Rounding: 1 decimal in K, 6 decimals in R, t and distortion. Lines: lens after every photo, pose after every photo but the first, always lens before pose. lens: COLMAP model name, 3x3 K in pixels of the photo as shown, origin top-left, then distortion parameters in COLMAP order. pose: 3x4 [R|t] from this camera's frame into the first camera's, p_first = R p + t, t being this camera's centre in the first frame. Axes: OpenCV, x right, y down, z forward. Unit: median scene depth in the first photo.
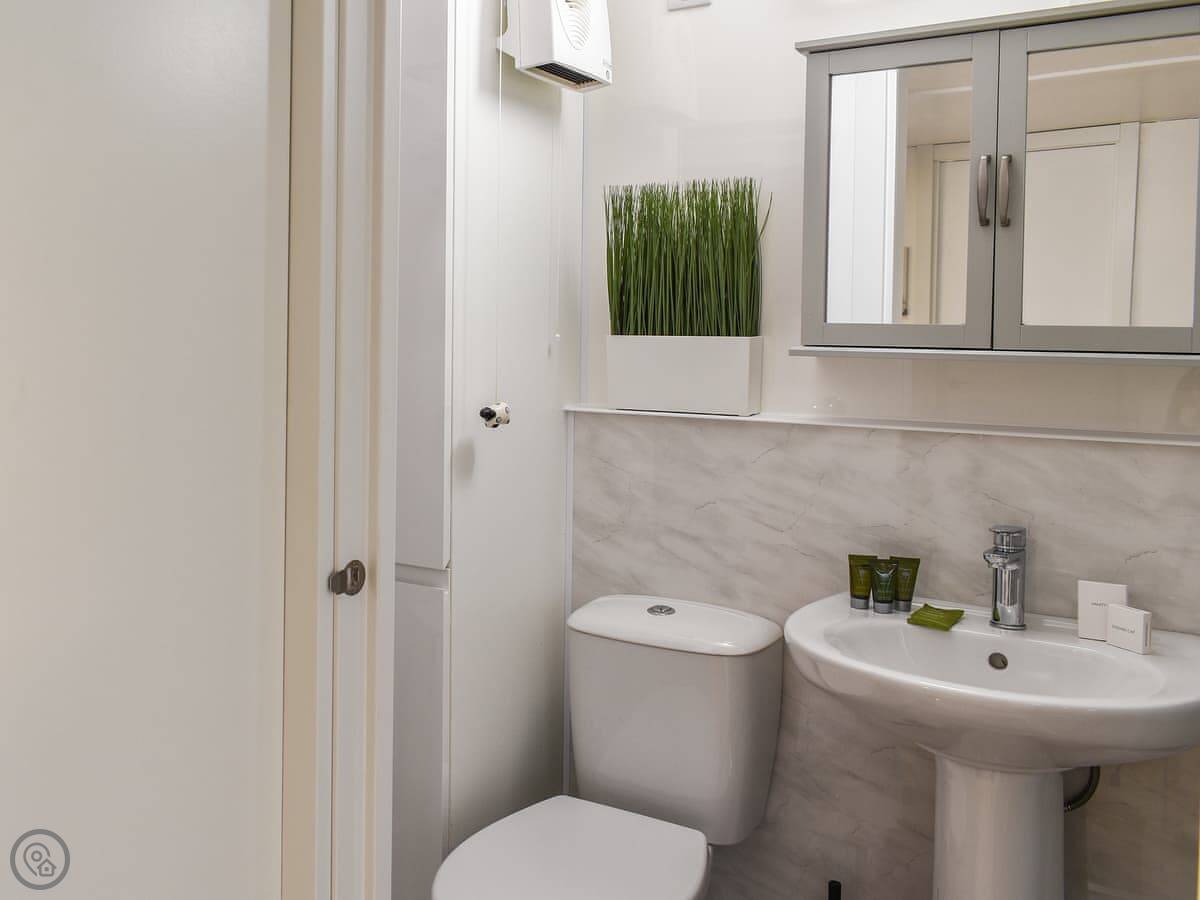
lens RADIAL K [[1084.2, 0, 563.6], [0, 1084.2, 323.6], [0, 0, 1]] dist [0.002683, 0.002484]
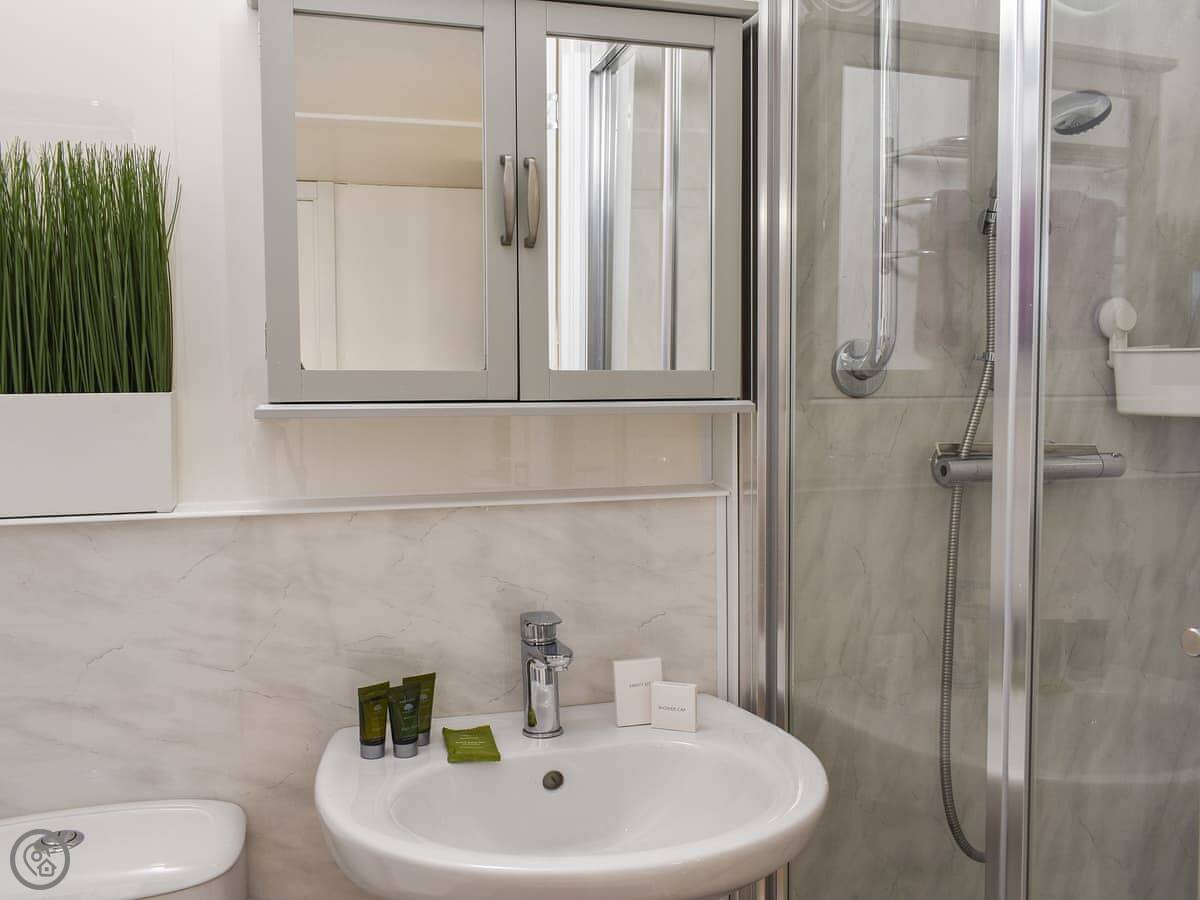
lens RADIAL K [[1023.2, 0, 600.2], [0, 1023.2, 441.7], [0, 0, 1]] dist [-0.006310, -0.004249]
pose [[0.687251, -0.057041, 0.724177, -0.107920], [0.009597, 0.997538, 0.069465, 0.001576], [-0.726357, -0.040790, 0.686107, 0.403160]]
